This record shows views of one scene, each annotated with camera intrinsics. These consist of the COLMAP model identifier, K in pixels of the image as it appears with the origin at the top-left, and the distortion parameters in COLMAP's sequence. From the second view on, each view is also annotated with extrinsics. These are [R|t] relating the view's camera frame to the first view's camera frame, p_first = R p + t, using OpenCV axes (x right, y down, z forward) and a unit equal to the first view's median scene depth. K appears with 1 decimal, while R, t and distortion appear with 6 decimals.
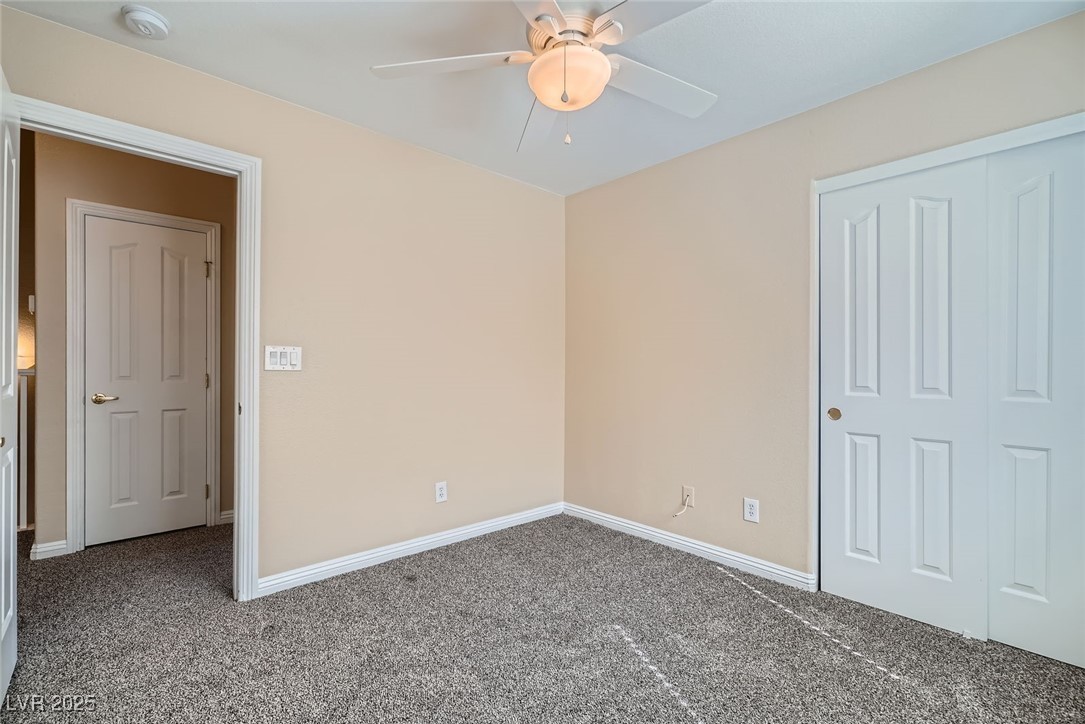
lens RADIAL K [[478.7, 0, 536.7], [0, 478.7, 369.2], [0, 0, 1]] dist [0.000800, 0.000091]
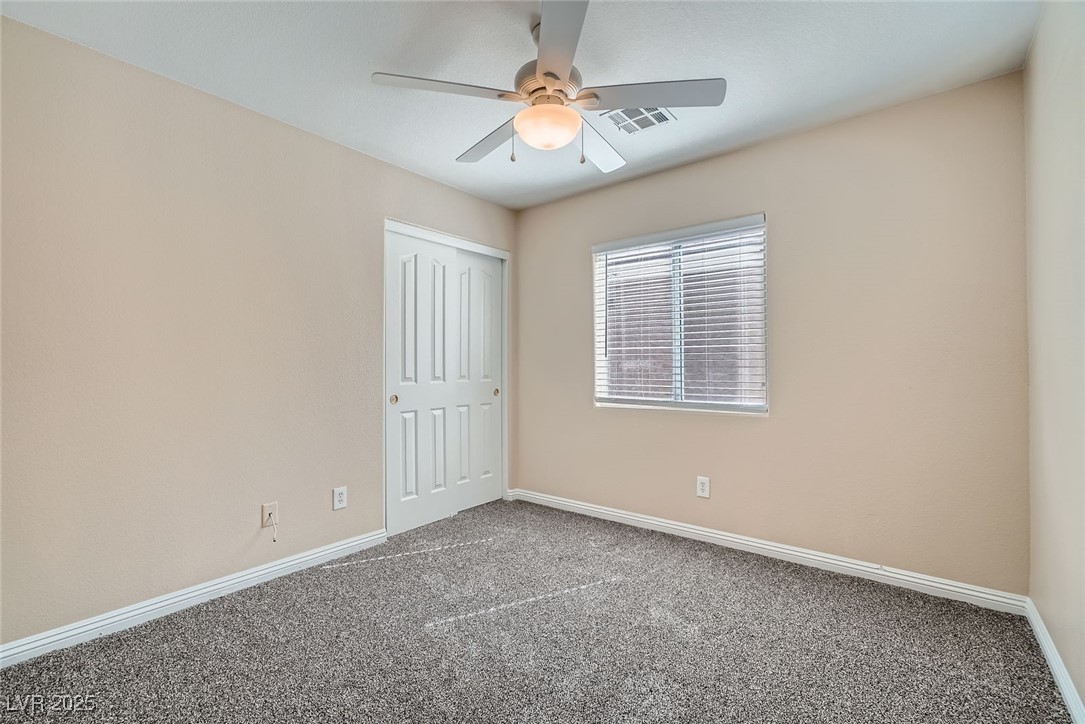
lens RADIAL K [[476.5, 0, 536.2], [0, 476.5, 363.6], [0, 0, 1]] dist [-0.029947, 0.020040]
pose [[-0.171200, -0.000069, 0.985236, -0.726366], [0.002795, 0.999996, 0.000556, -0.005436], [-0.985232, 0.002849, -0.171199, 0.817197]]
